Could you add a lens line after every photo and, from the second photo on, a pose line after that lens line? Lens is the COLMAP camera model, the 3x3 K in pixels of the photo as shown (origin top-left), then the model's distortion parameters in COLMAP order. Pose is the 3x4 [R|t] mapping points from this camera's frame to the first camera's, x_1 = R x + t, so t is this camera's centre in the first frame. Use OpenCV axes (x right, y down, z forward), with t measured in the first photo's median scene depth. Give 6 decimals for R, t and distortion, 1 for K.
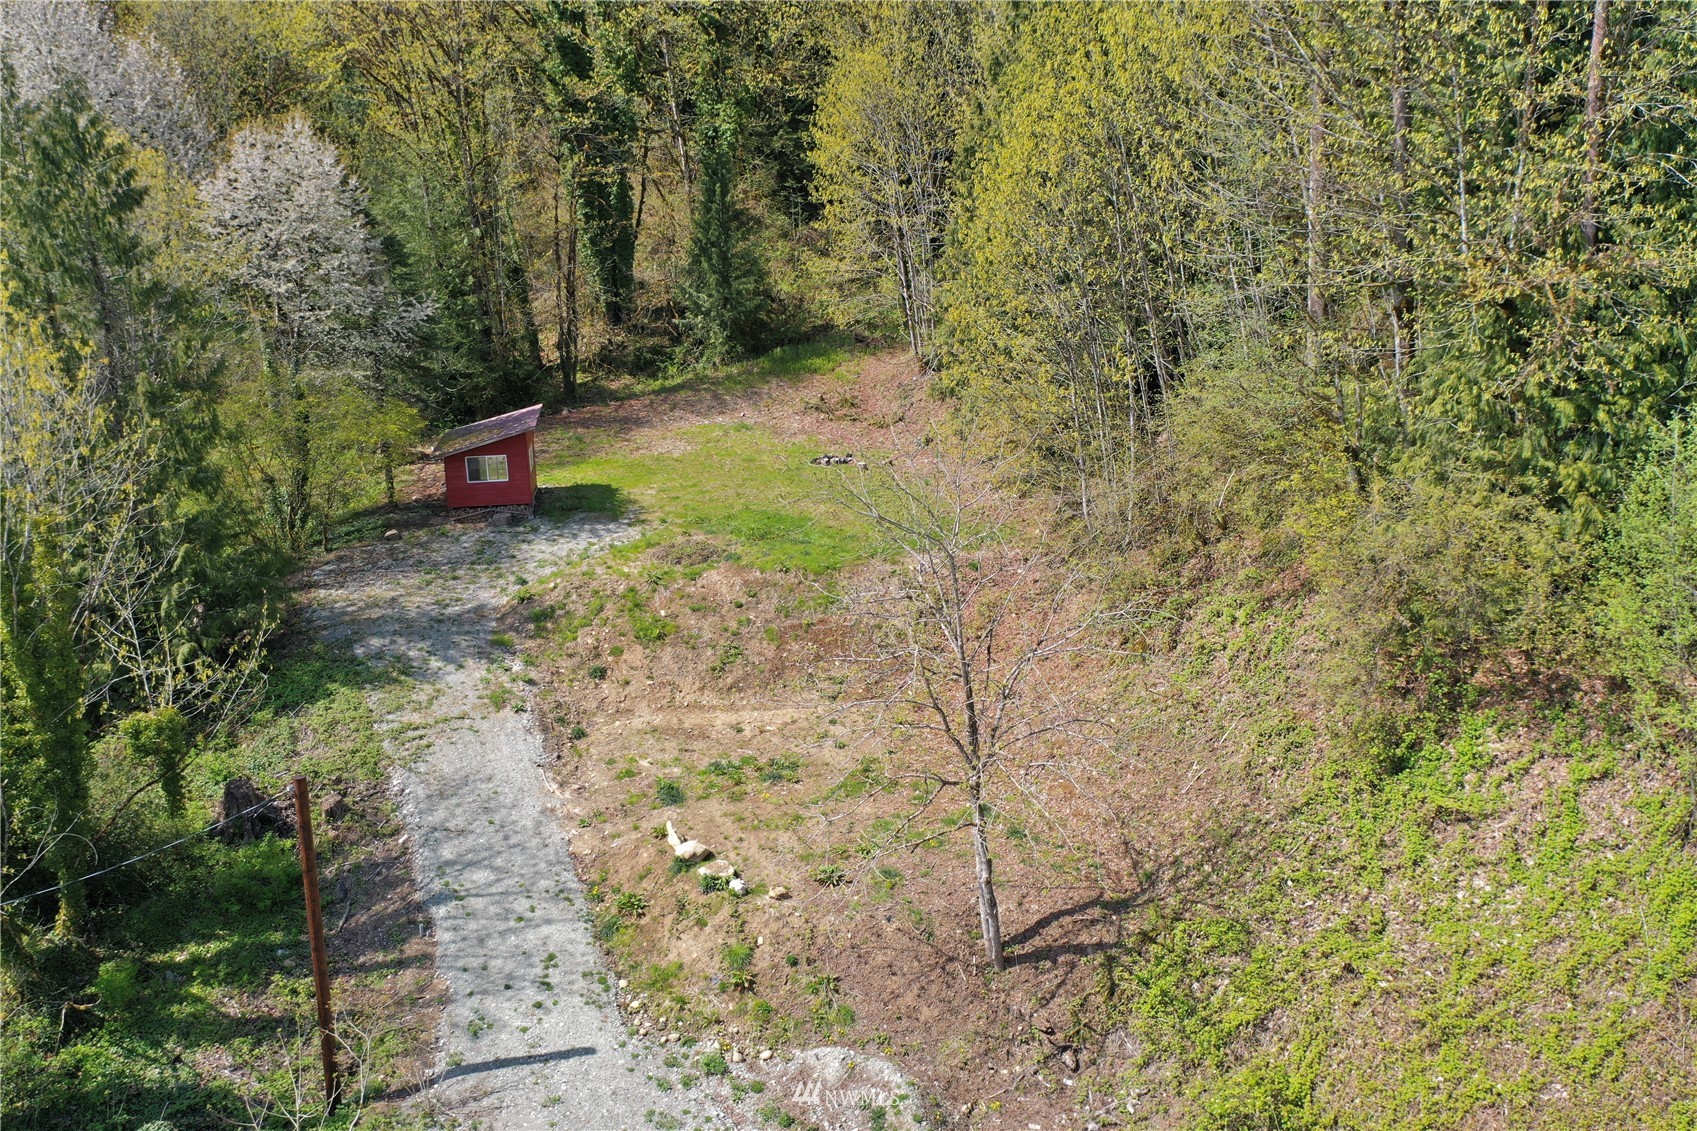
lens RADIAL K [[1337.7, 0, 852.1], [0, 1337.7, 565.0], [0, 0, 1]] dist [0.004771, 0.006323]
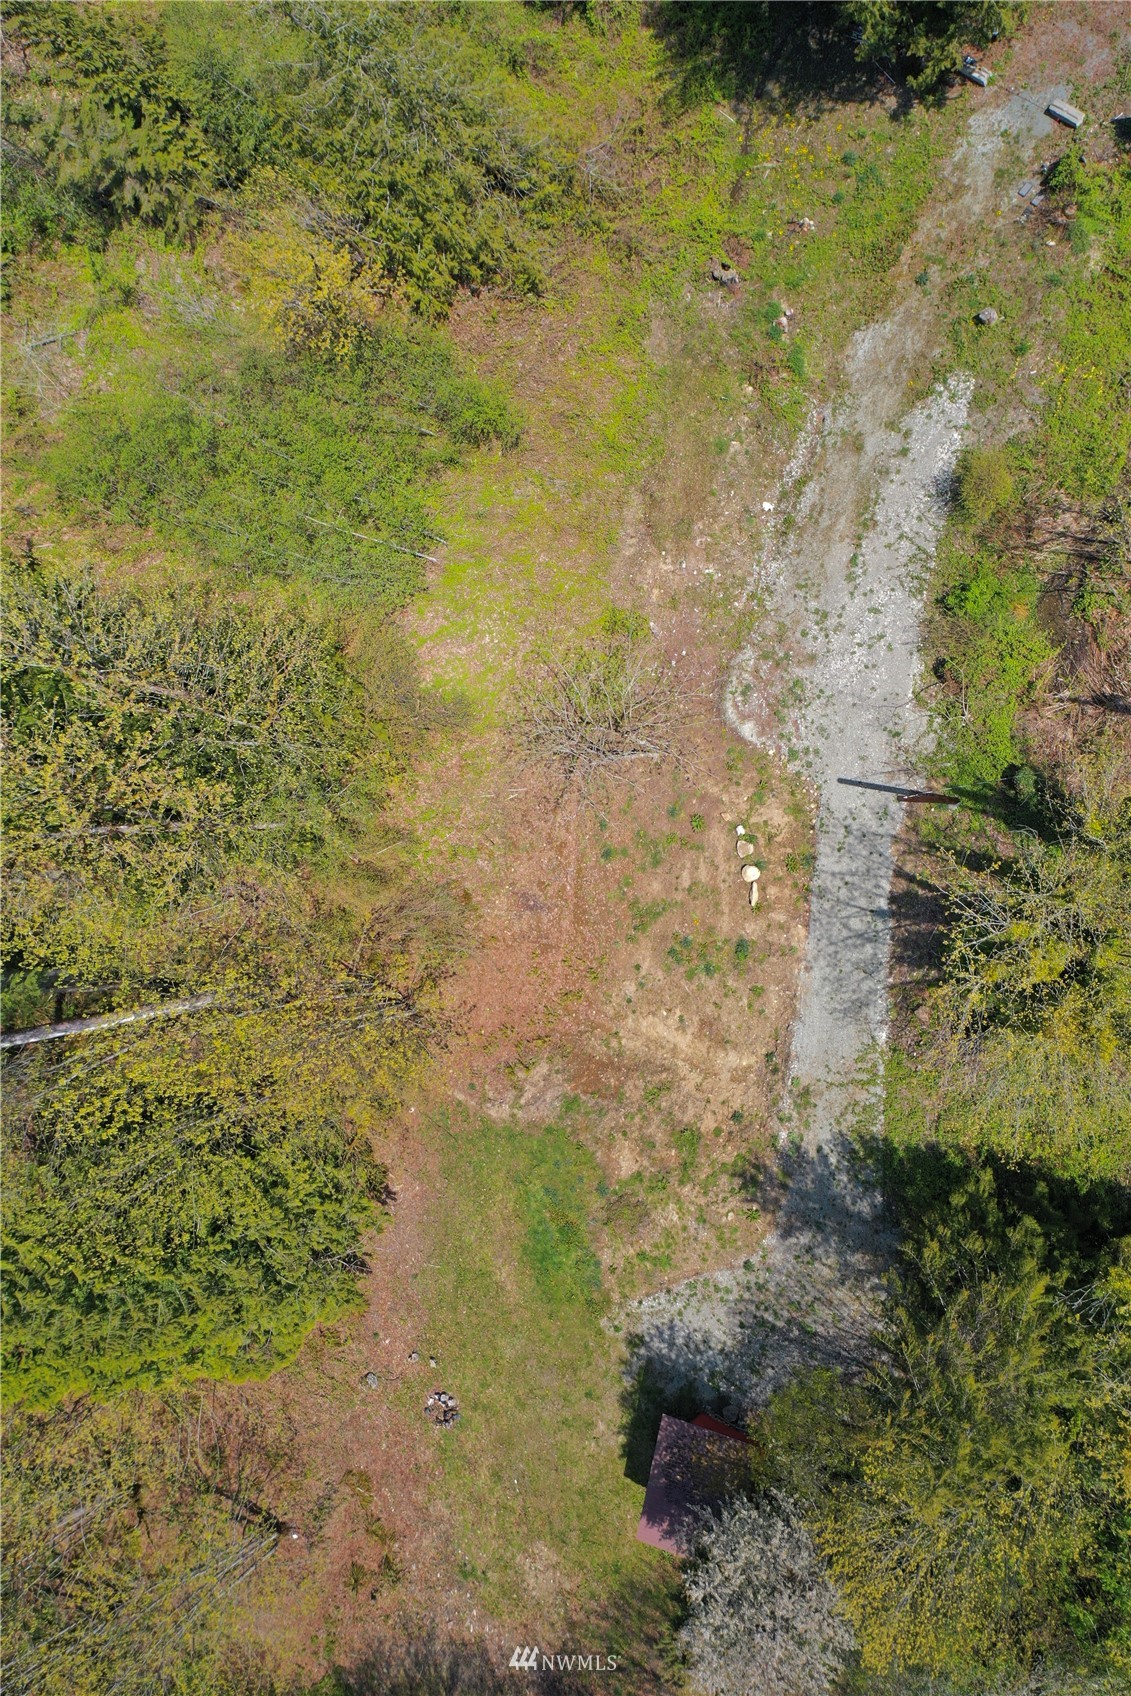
lens RADIAL K [[1336.9, 0, 565.5], [0, 1336.9, 848.0], [0, 0, 1]] dist [0.004771, 0.006323]
pose [[-0.778156, -0.404367, 0.480584, -0.599768], [0.602973, -0.266829, 0.751815, -0.996851], [-0.175775, 0.874809, 0.451457, 0.133140]]
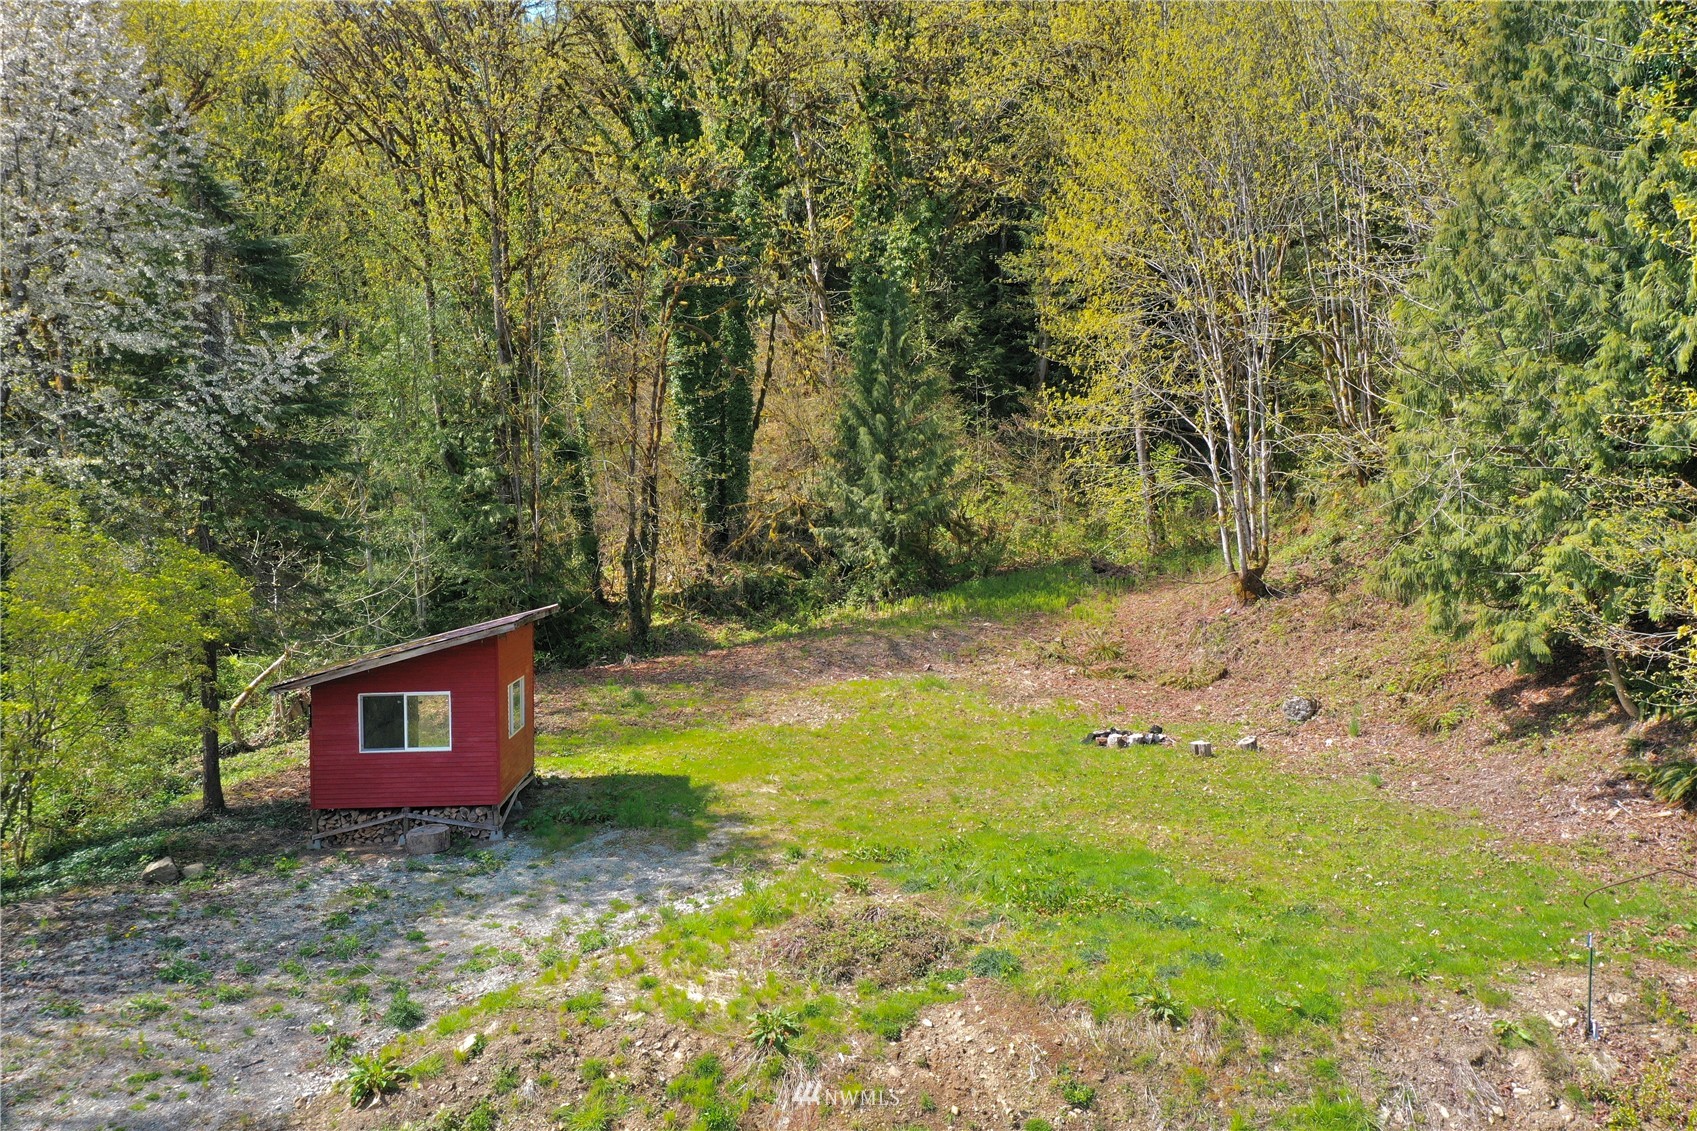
lens RADIAL K [[1337.7, 0, 852.1], [0, 1337.7, 565.0], [0, 0, 1]] dist [0.004771, 0.006323]
pose [[0.996759, 0.009769, -0.079849, -0.108685], [-0.029028, 0.969403, -0.243750, -0.022363], [0.075025, 0.245278, 0.966545, 0.683287]]
